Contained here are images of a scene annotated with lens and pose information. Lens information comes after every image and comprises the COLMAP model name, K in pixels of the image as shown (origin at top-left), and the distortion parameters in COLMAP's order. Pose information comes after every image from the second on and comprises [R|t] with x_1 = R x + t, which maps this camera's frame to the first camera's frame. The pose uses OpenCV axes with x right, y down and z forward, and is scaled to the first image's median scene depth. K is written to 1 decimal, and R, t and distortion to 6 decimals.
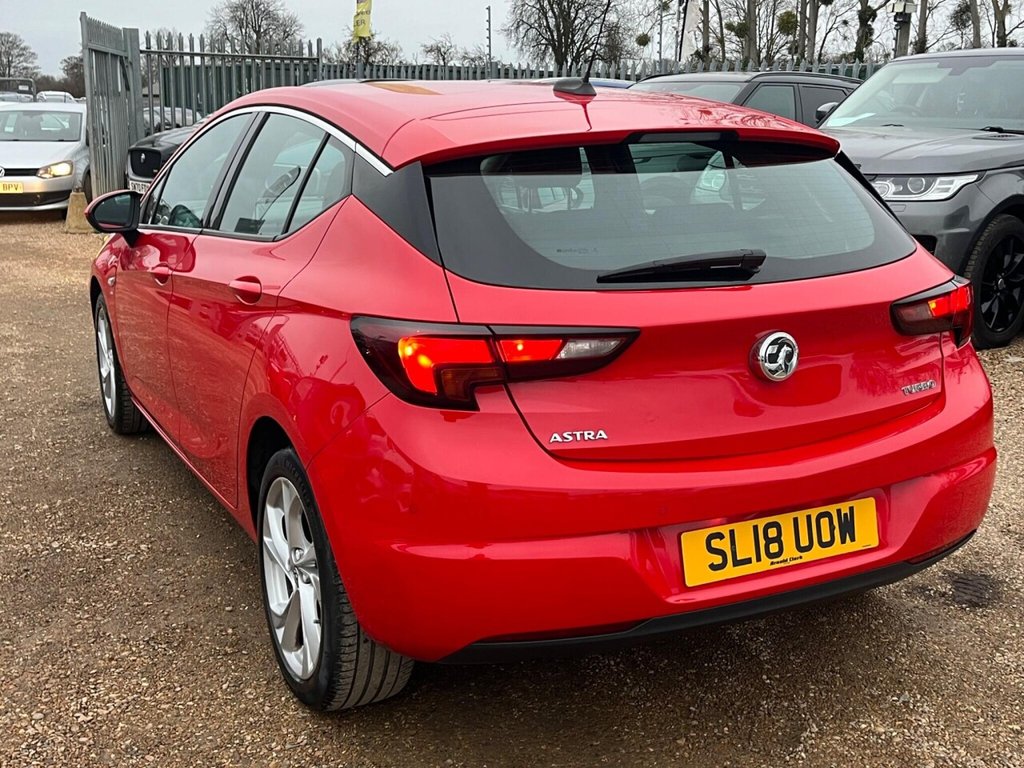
lens RADIAL K [[1193.3, 0, 501.5], [0, 1193.3, 379.7], [0, 0, 1]] dist [0.052884, 0.000000]
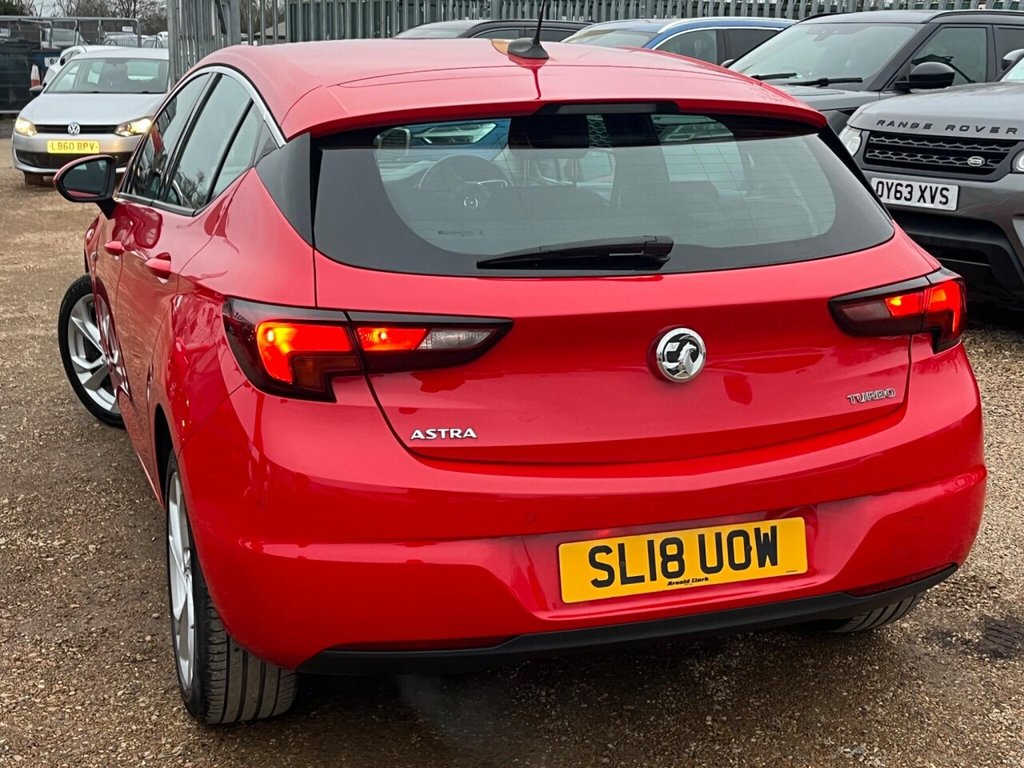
lens RADIAL K [[1474.4, 0, 523.3], [0, 1474.4, 393.3], [0, 0, 1]] dist [0.056310, 0.000000]
pose [[0.991666, 0.033068, -0.124516, 0.242964], [-0.032507, 0.999450, 0.006532, 0.005919], [0.124663, -0.002430, 0.992196, -0.115992]]
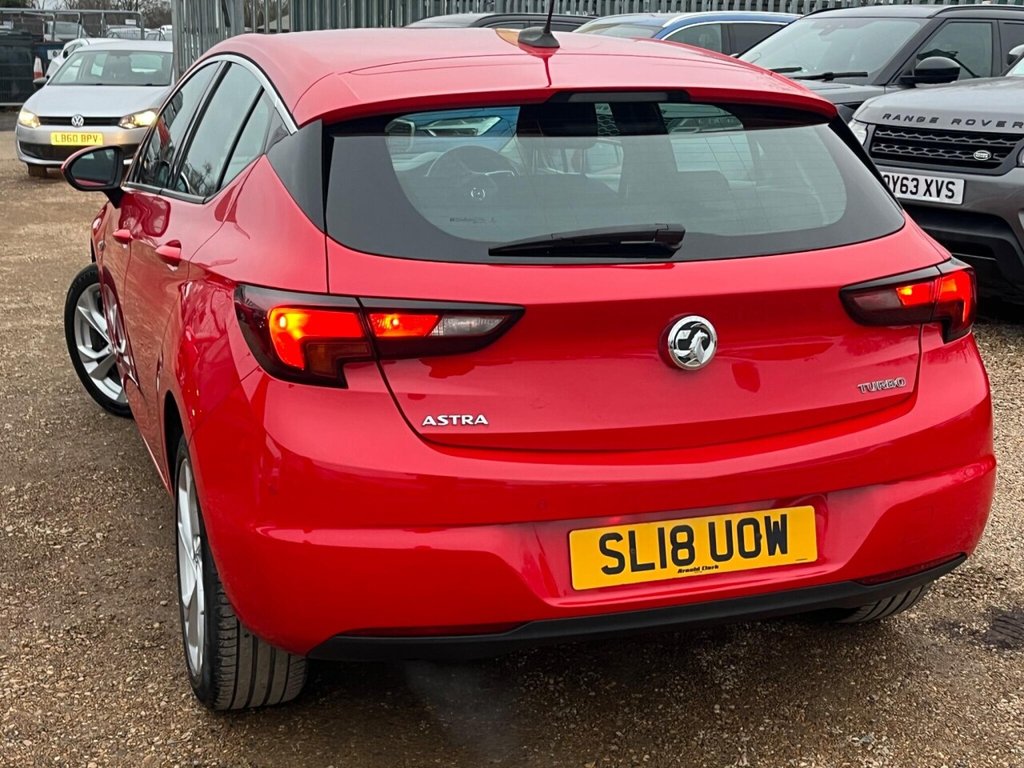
lens RADIAL K [[1474.4, 0, 523.2], [0, 1474.4, 391.7], [0, 0, 1]] dist [0.056310, 0.000000]
pose [[0.991459, 0.037558, -0.124896, 0.235634], [-0.036784, 0.999287, 0.008501, 0.012344], [0.125126, -0.003834, 0.992133, -0.118061]]
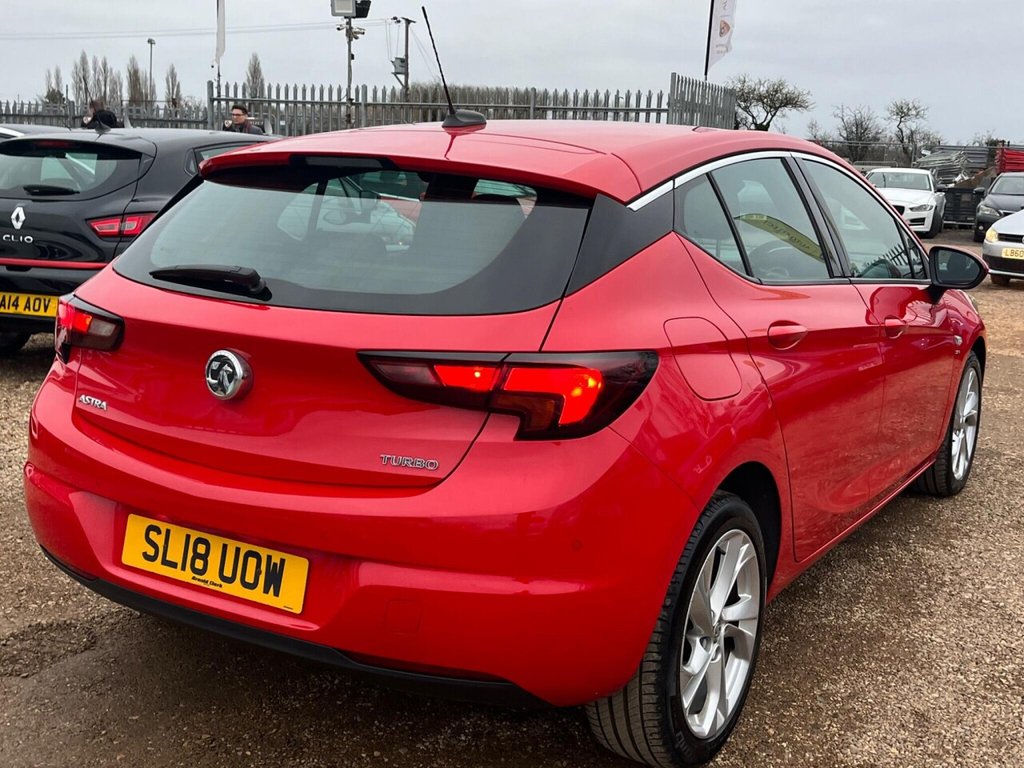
lens RADIAL K [[1193.3, 0, 527.6], [0, 1193.3, 388.4], [0, 0, 1]] dist [0.052884, 0.000000]
pose [[0.534329, 0.179138, -0.826076, 1.138543], [-0.224471, 0.972267, 0.065645, -0.124632], [0.814926, 0.150354, 0.559722, 0.625451]]
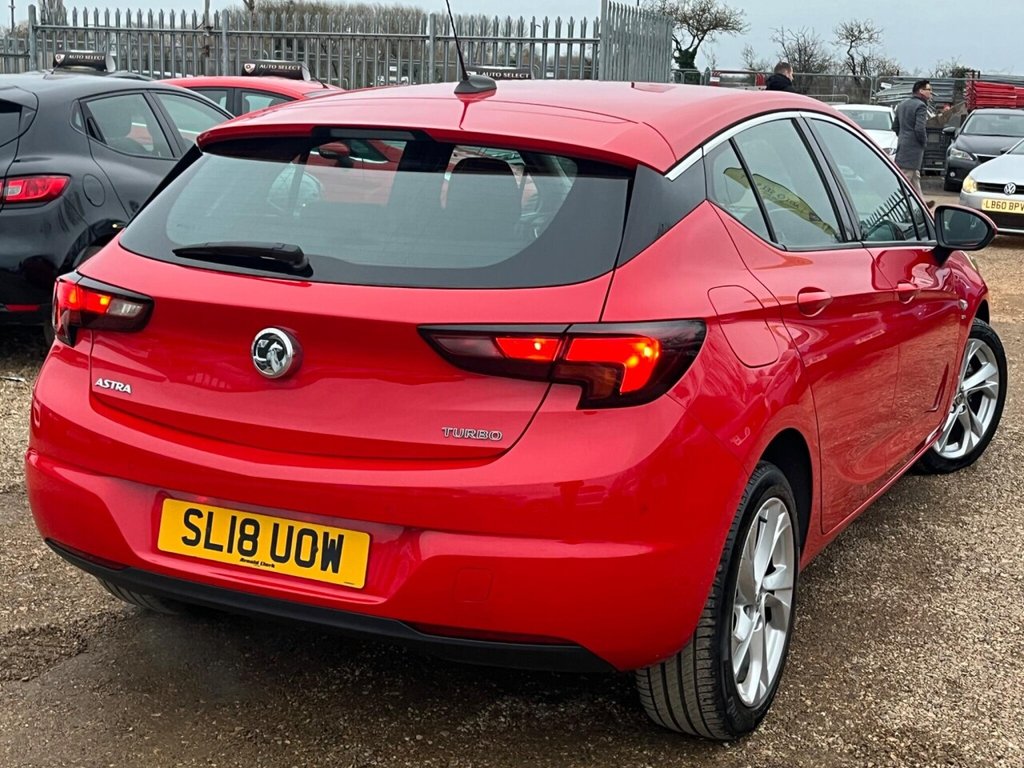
lens RADIAL K [[1474.4, 0, 524.6], [0, 1474.4, 367.2], [0, 0, 1]] dist [0.056310, 0.000000]
pose [[0.603926, 0.161540, -0.780499, 1.251262], [-0.206120, 0.977588, 0.042842, -0.098221], [0.769927, 0.135003, 0.623688, 0.389054]]
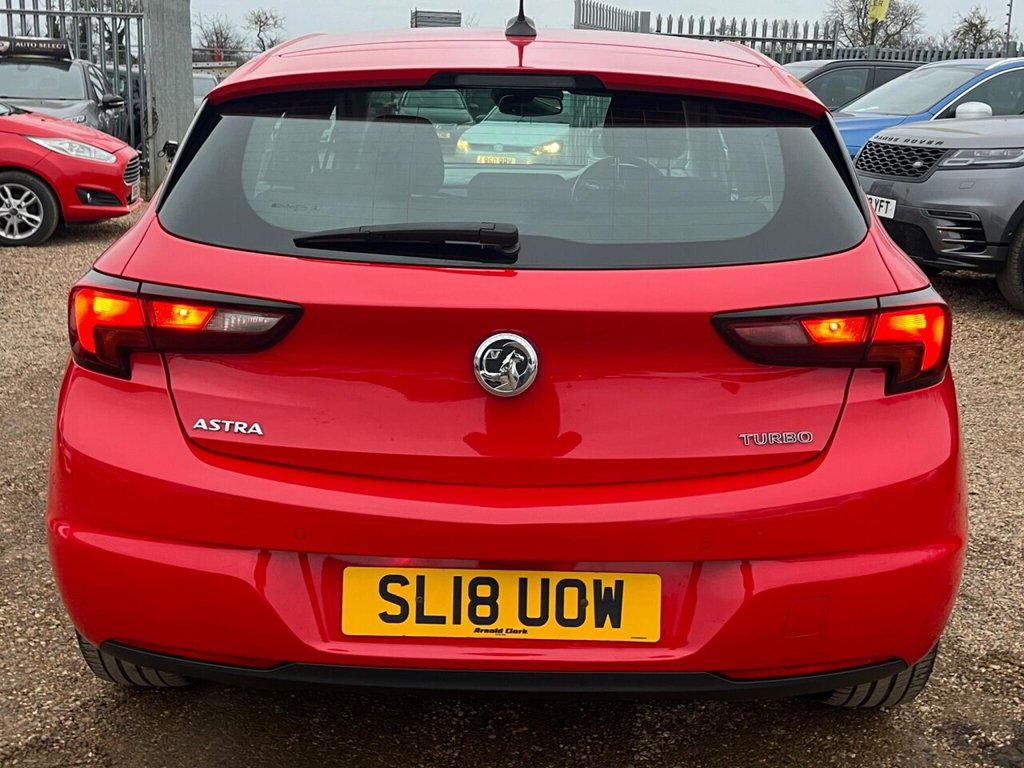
lens RADIAL K [[1193.3, 0, 533.9], [0, 1193.3, 378.3], [0, 0, 1]] dist [0.052884, 0.000000]
pose [[0.891016, 0.128281, -0.435470, 0.556456], [-0.126113, 0.991432, 0.034017, -0.037137], [0.436103, 0.024608, 0.899560, 0.310718]]
